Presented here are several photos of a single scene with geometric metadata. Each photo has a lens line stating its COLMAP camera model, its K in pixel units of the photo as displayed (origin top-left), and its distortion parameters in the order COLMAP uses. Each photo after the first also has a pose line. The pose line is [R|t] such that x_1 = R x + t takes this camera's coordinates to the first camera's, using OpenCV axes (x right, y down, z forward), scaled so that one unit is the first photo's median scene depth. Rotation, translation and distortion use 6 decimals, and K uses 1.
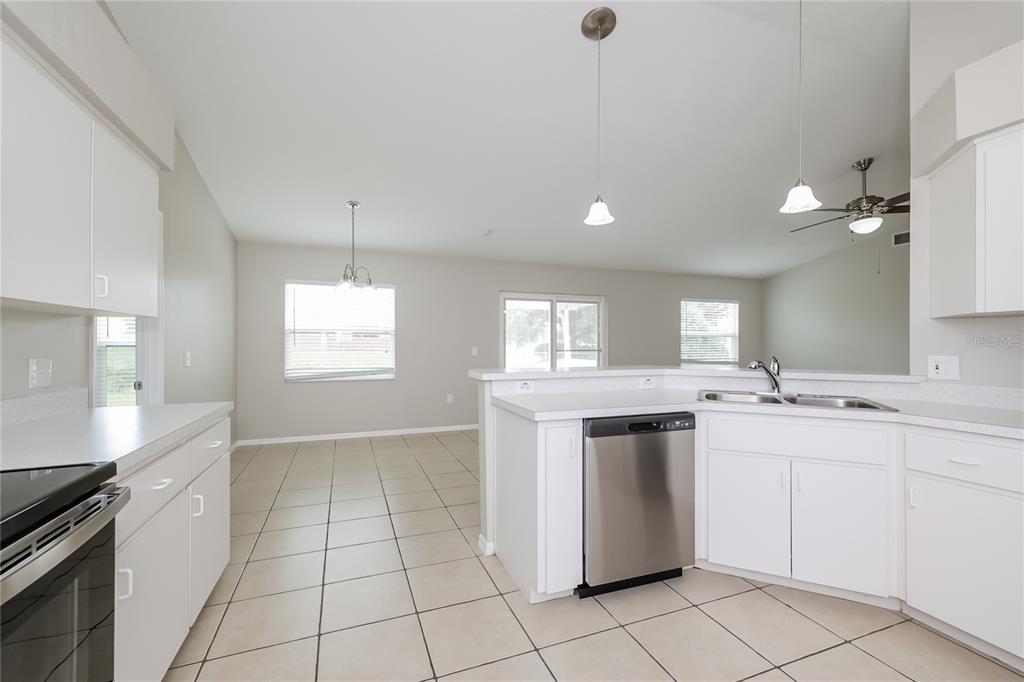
lens RADIAL K [[430.6, 0, 512.0], [0, 430.6, 341.0], [0, 0, 1]] dist [0.011283, -0.000042]
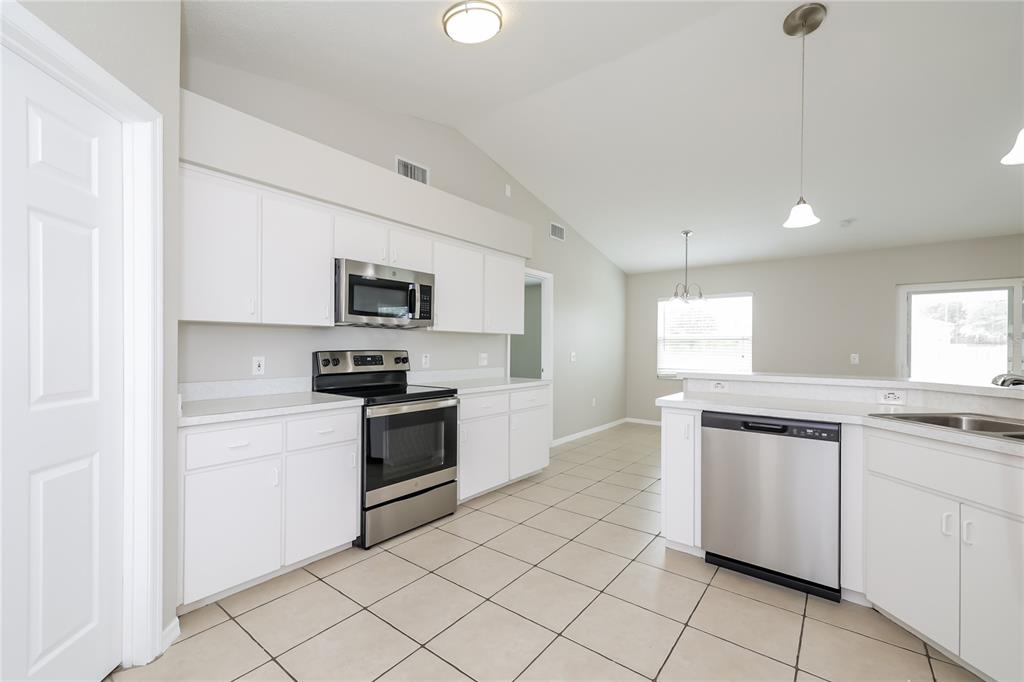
lens RADIAL K [[440.8, 0, 524.4], [0, 440.8, 349.2], [0, 0, 1]] dist [0.021344, -0.000158]
pose [[0.517854, 0.008014, -0.855431, 0.396349], [-0.004295, 0.999968, 0.006768, 0.001618], [0.855458, 0.000170, 0.517872, -0.023507]]
